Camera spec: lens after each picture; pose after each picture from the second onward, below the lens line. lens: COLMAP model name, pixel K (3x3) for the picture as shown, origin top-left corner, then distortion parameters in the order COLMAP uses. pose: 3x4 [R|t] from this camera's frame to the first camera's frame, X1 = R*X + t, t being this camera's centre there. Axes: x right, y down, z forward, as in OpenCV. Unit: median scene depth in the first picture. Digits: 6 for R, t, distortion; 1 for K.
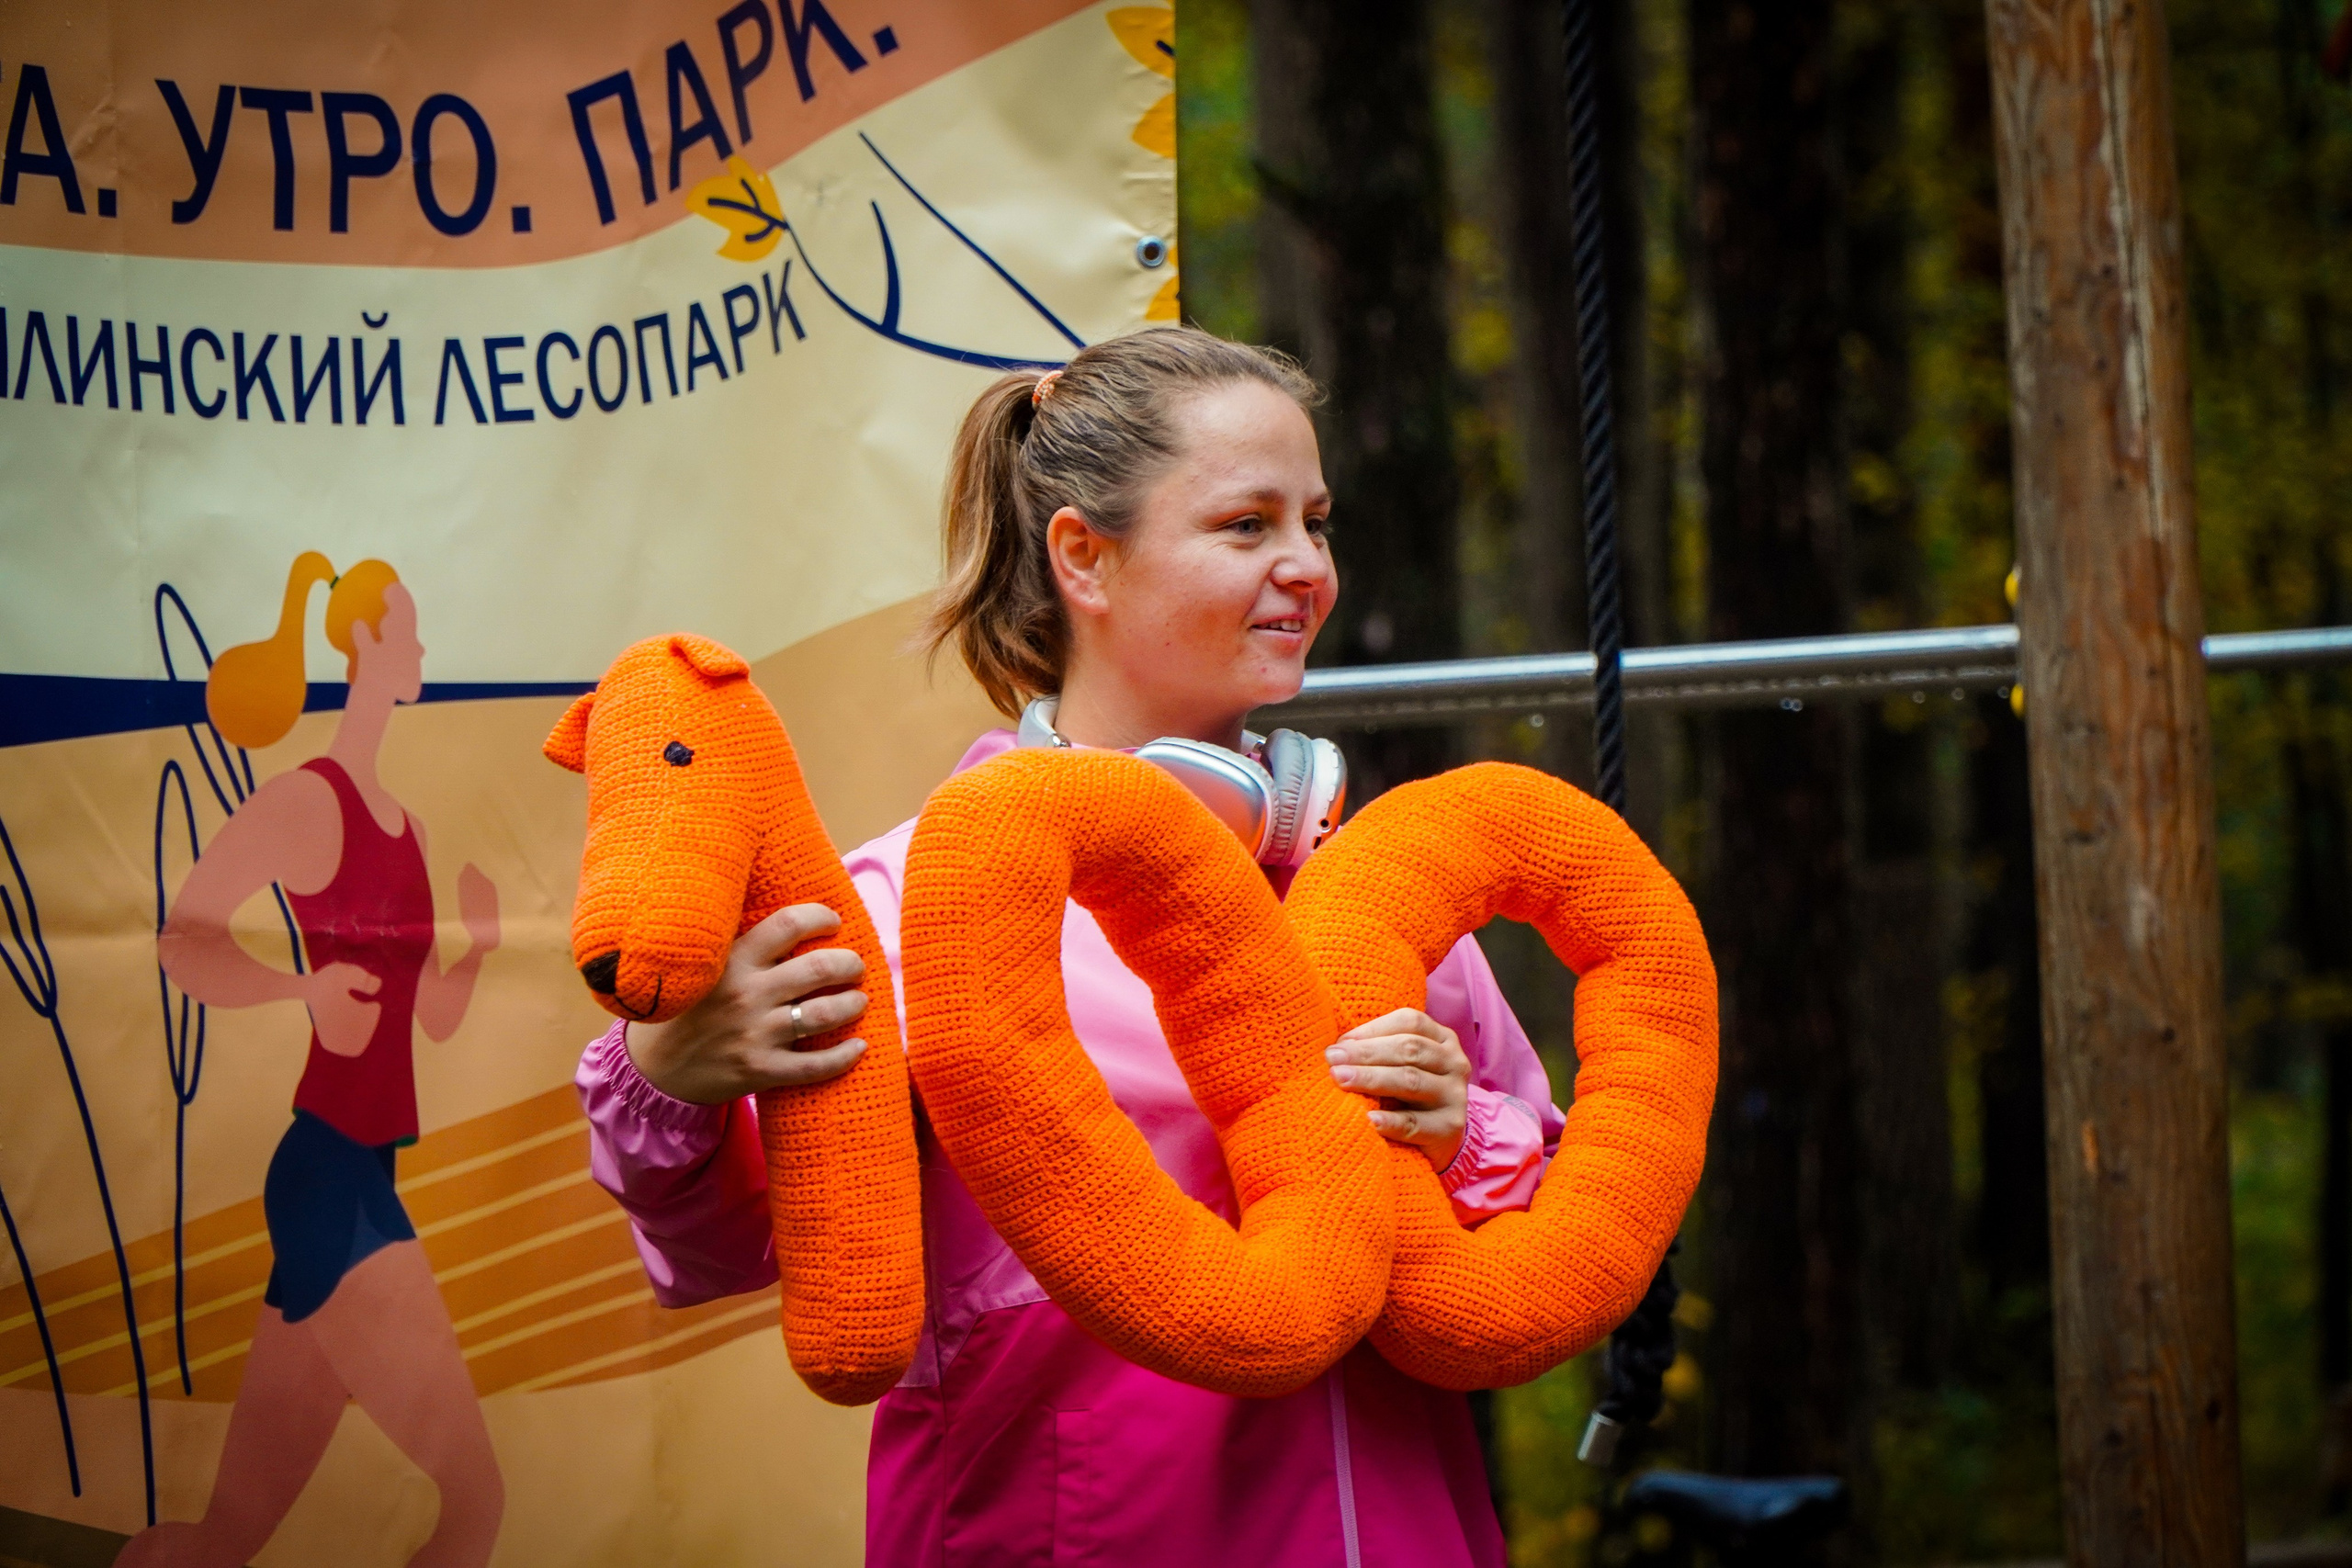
lens RADIAL K [[10435.4, 0, 1175.8], [0, 10435.4, 782.5], [0, 0, 1]] dist [-0.974086, 0.000000]
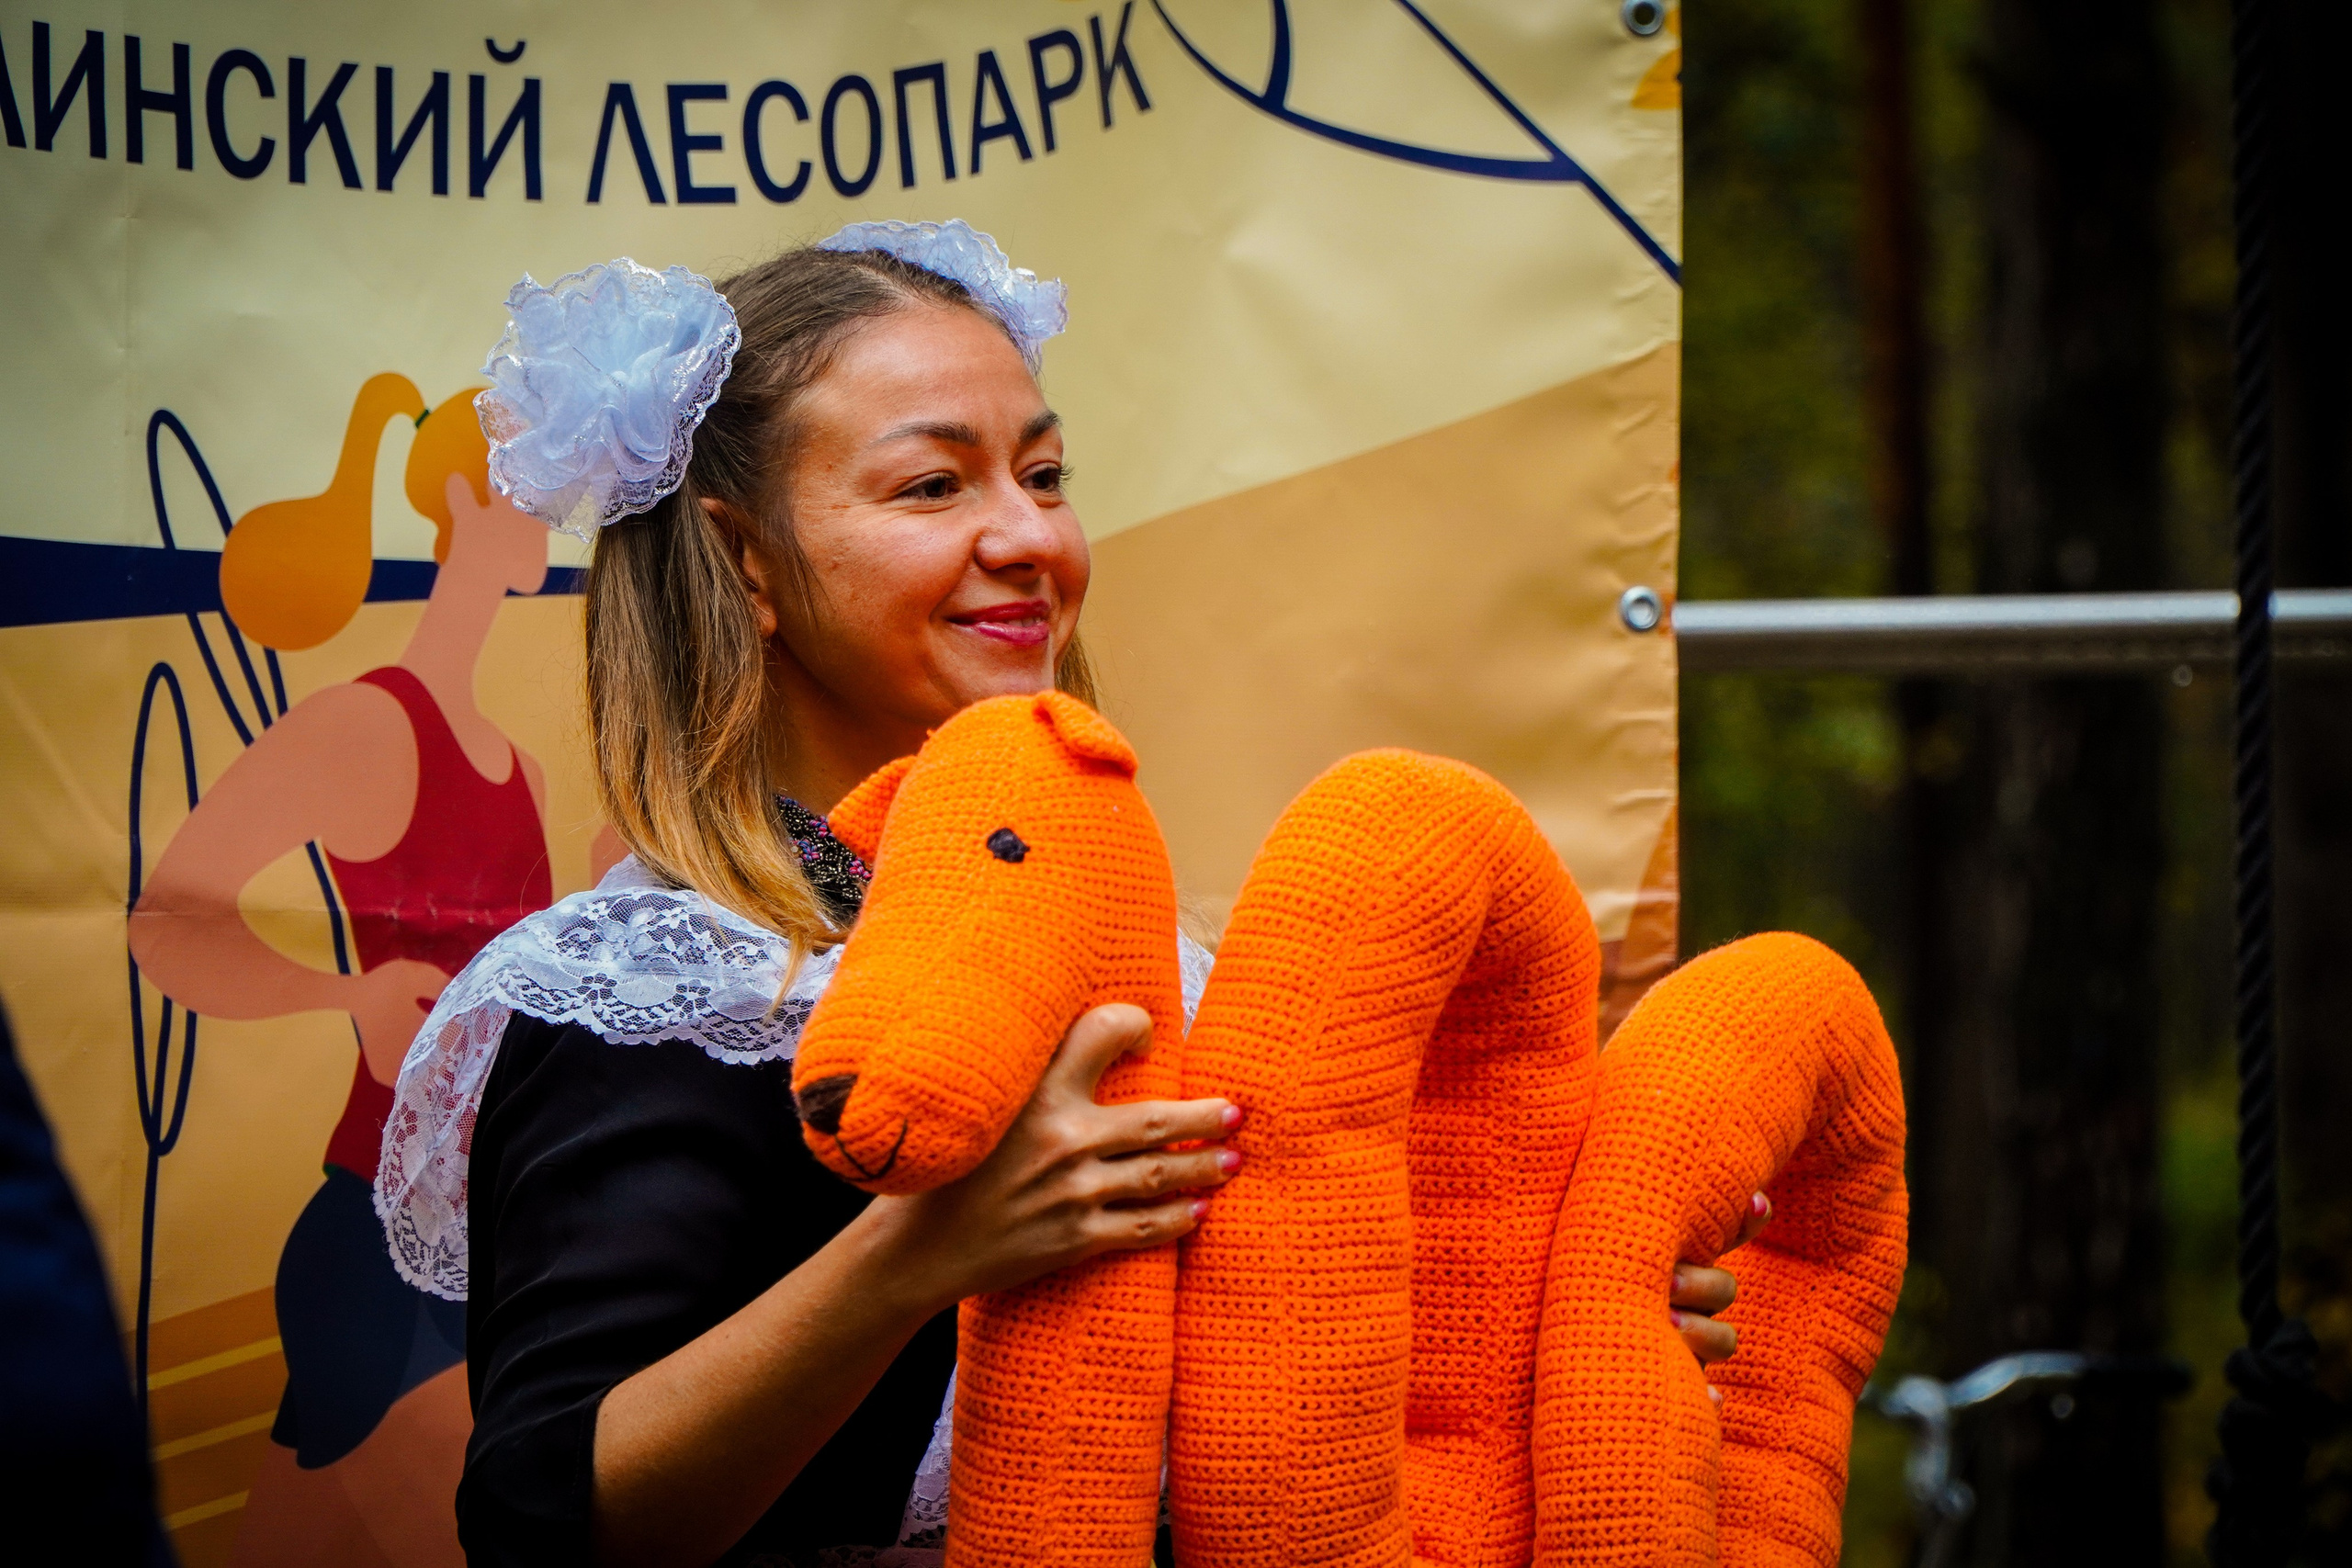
lens RADIAL K [[10193.3, 0, 1175.3], [0, 10193.3, 785.9], [0, 0, 1]] dist [-0.774149, 0.000000]
pose [[0.995931, 0.044349, -0.078452, 0.024875], [-0.043318, 0.998952, 0.014801, -0.006842], [0.079026, -0.011343, 0.996808, 0.318436]]
